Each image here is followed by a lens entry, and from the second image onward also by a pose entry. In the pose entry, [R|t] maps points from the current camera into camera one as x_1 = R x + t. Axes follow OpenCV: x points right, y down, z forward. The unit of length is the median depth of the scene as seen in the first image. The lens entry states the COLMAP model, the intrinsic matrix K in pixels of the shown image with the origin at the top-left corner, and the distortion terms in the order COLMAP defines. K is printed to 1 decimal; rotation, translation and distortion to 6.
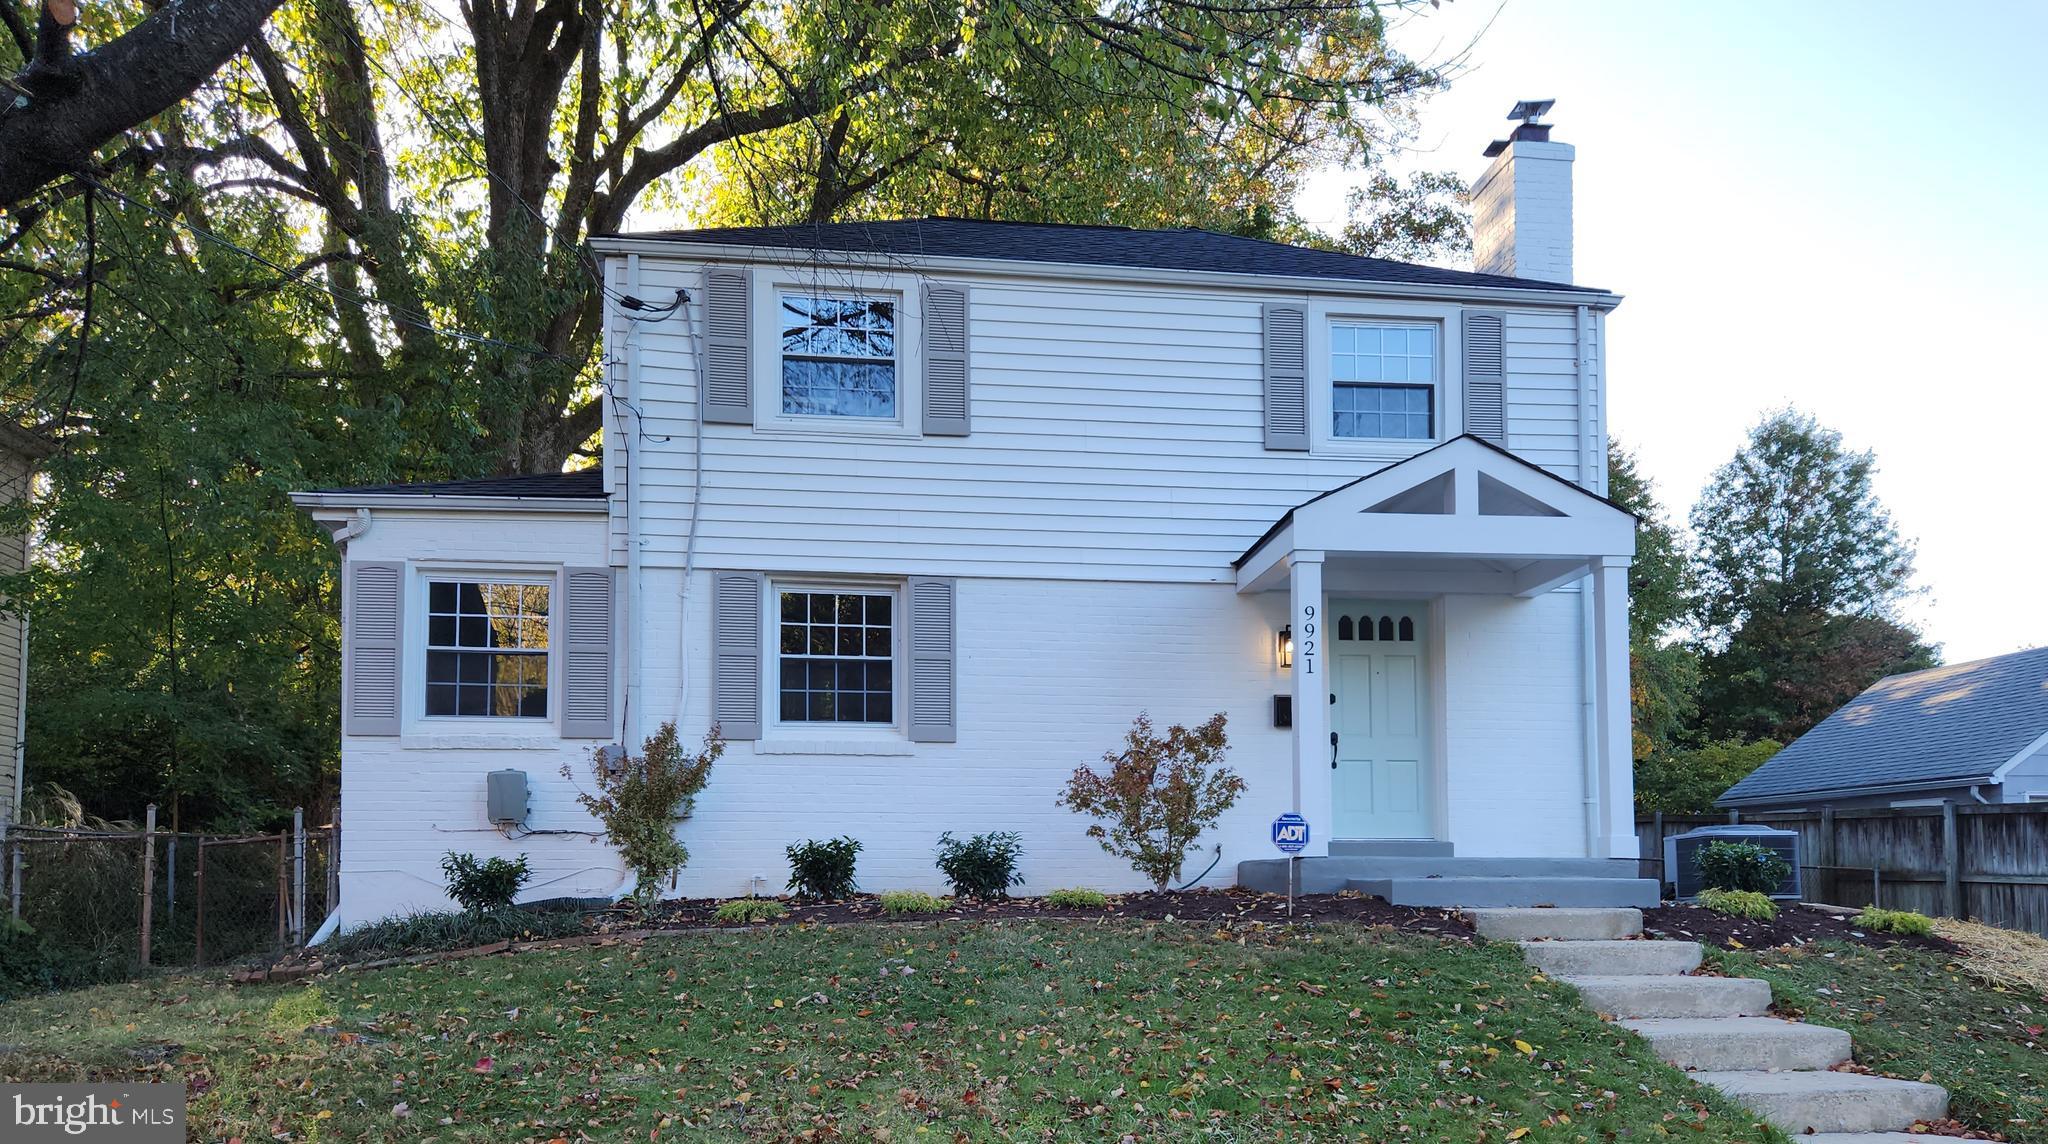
lens RADIAL K [[1599.0, 0, 1024.2], [0, 1599.0, 787.6], [0, 0, 1]] dist [0.124988, -0.095435]
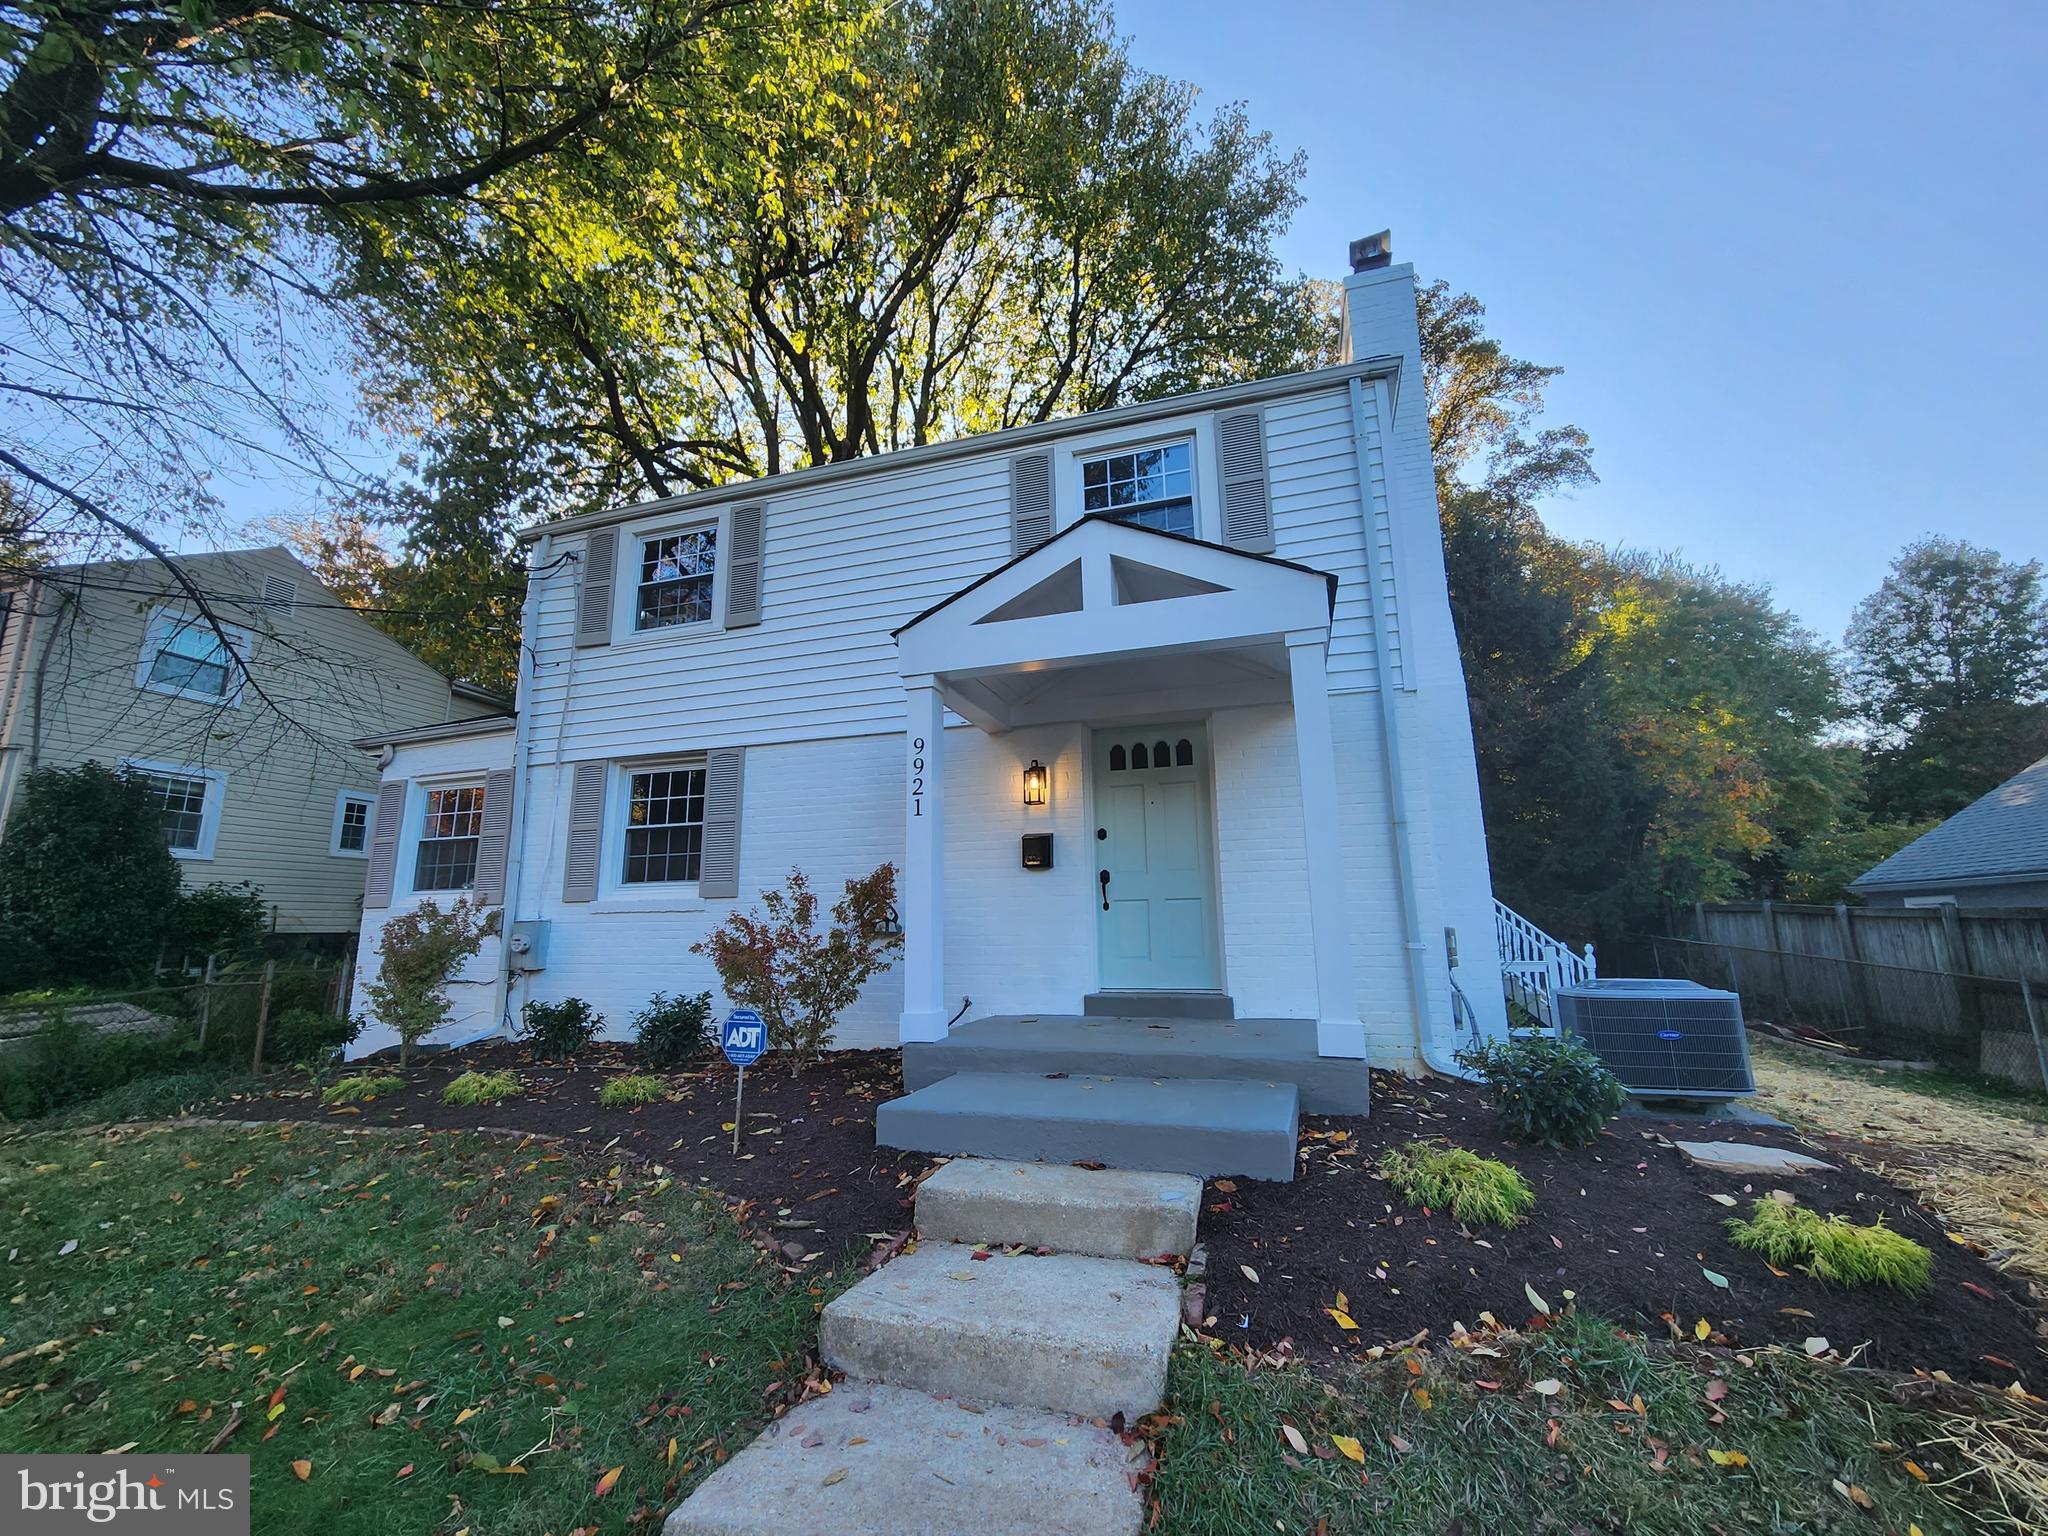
lens RADIAL K [[833.5, 0, 1030.1], [0, 833.5, 764.1], [0, 0, 1]] dist [0.002166, 0.000001]
pose [[0.897132, -0.094390, -0.431561, 0.363739], [0.038373, 0.989865, -0.136732, -0.030782], [0.440093, 0.106106, 0.891661, 0.541739]]
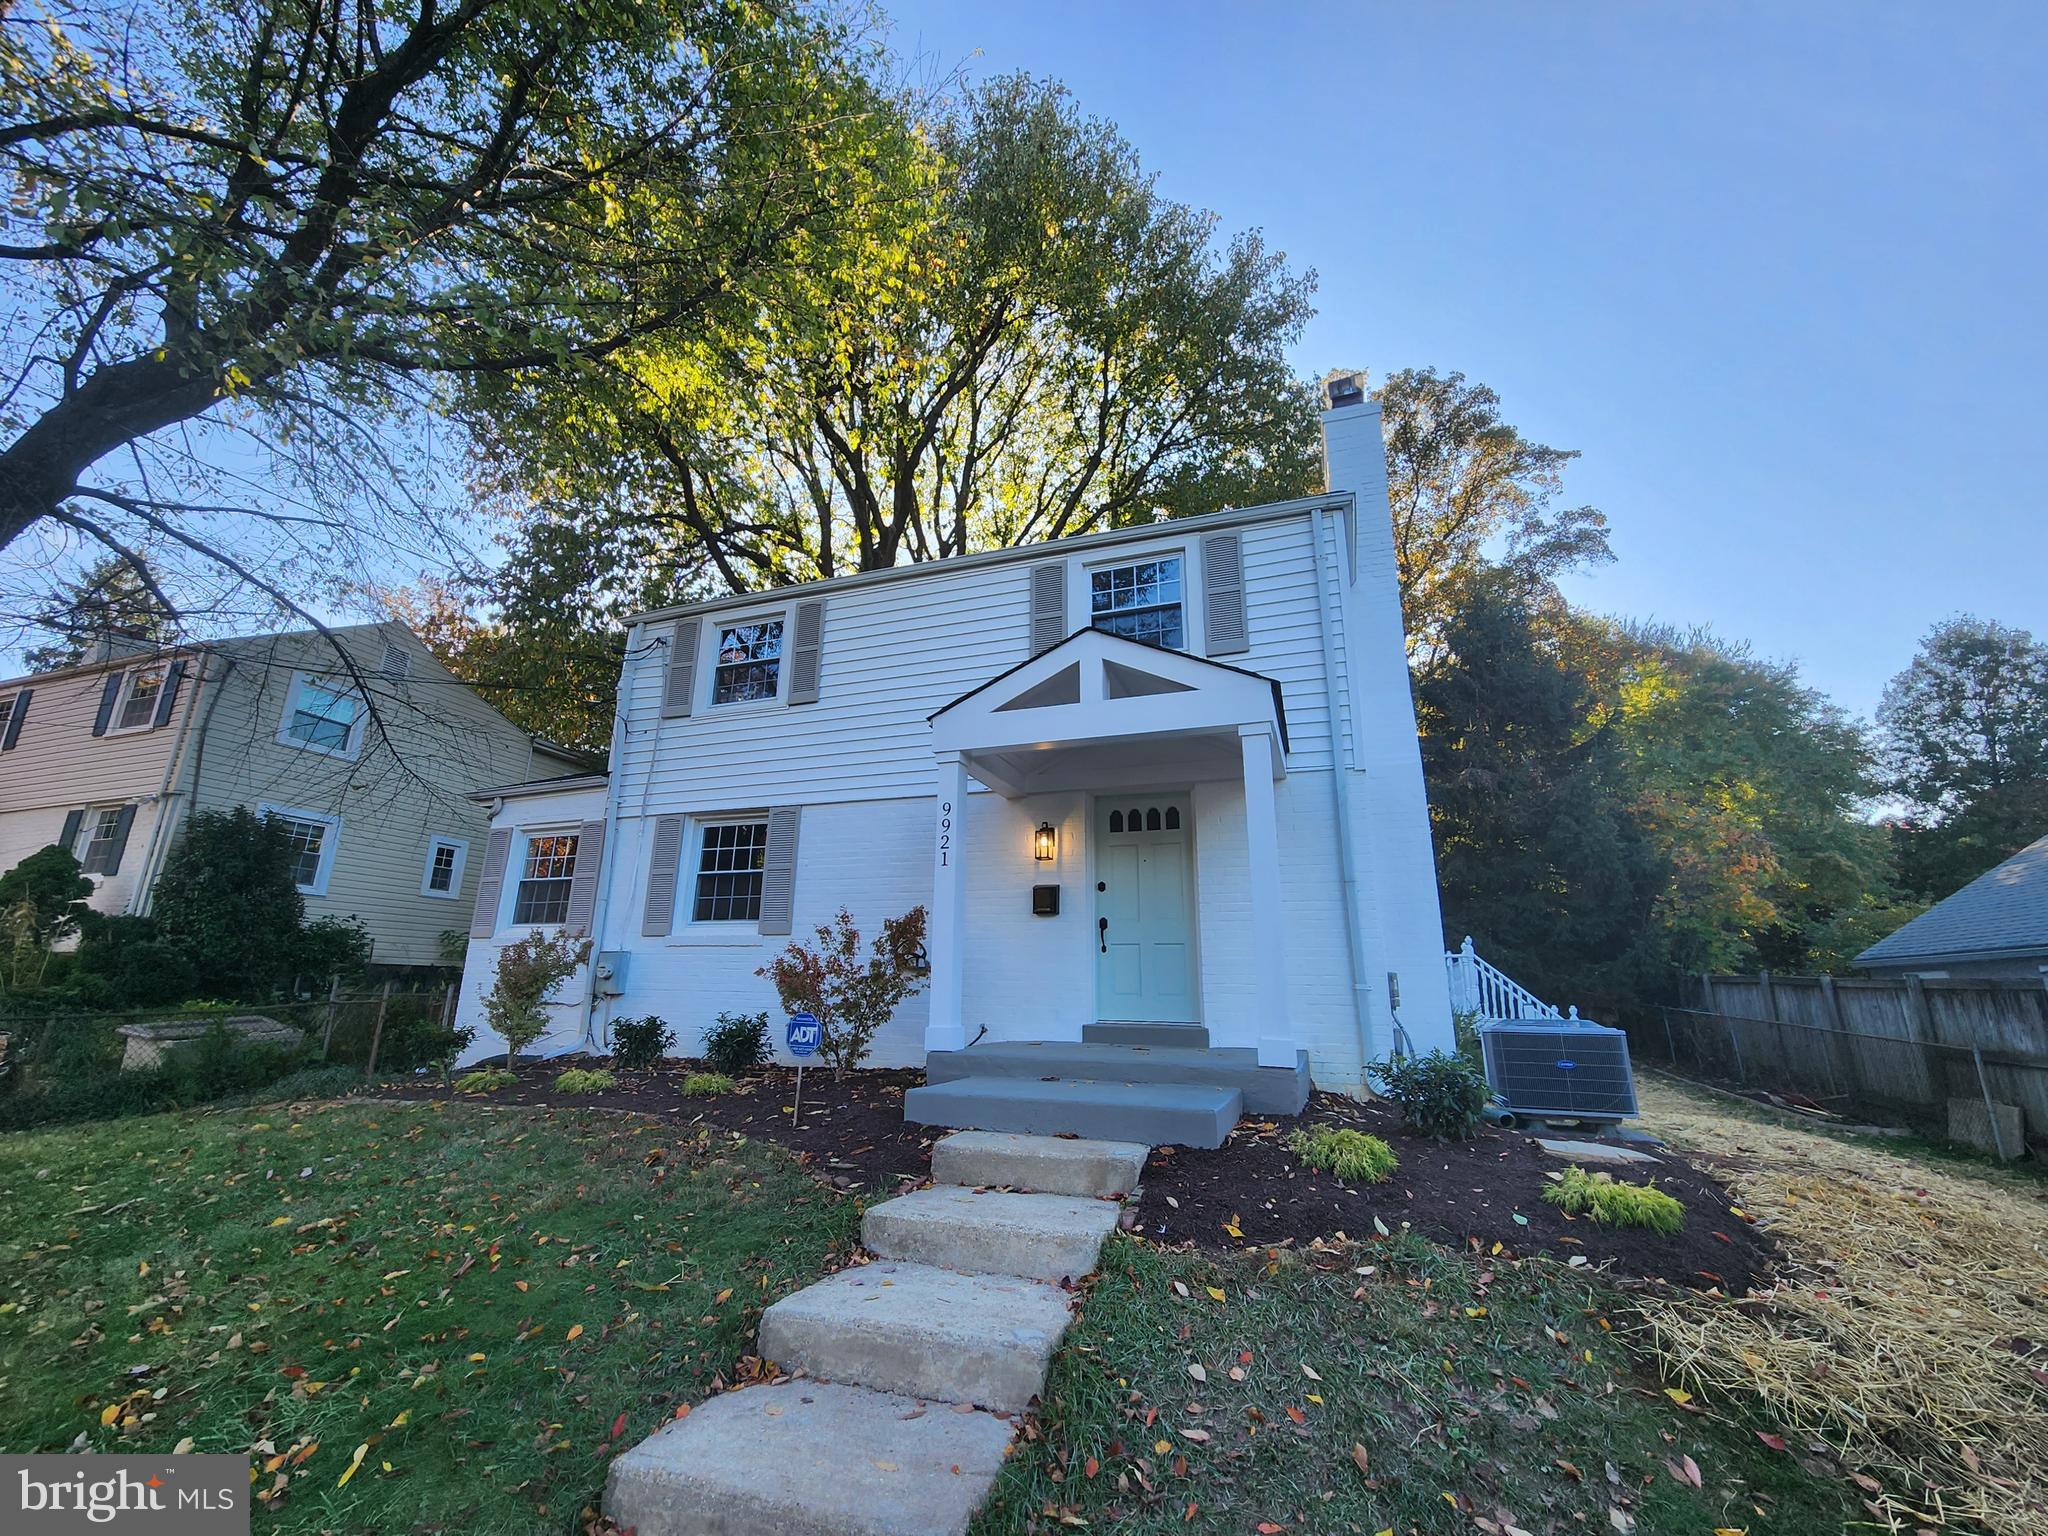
lens RADIAL K [[838.9, 0, 1022.6], [0, 838.9, 762.4], [0, 0, 1]] dist [0.001189, -0.000387]
pose [[0.876100, -0.111252, -0.469118, 0.417643], [0.011636, 0.977608, -0.210112, -0.018654], [0.481989, 0.178620, 0.857777, 0.467106]]
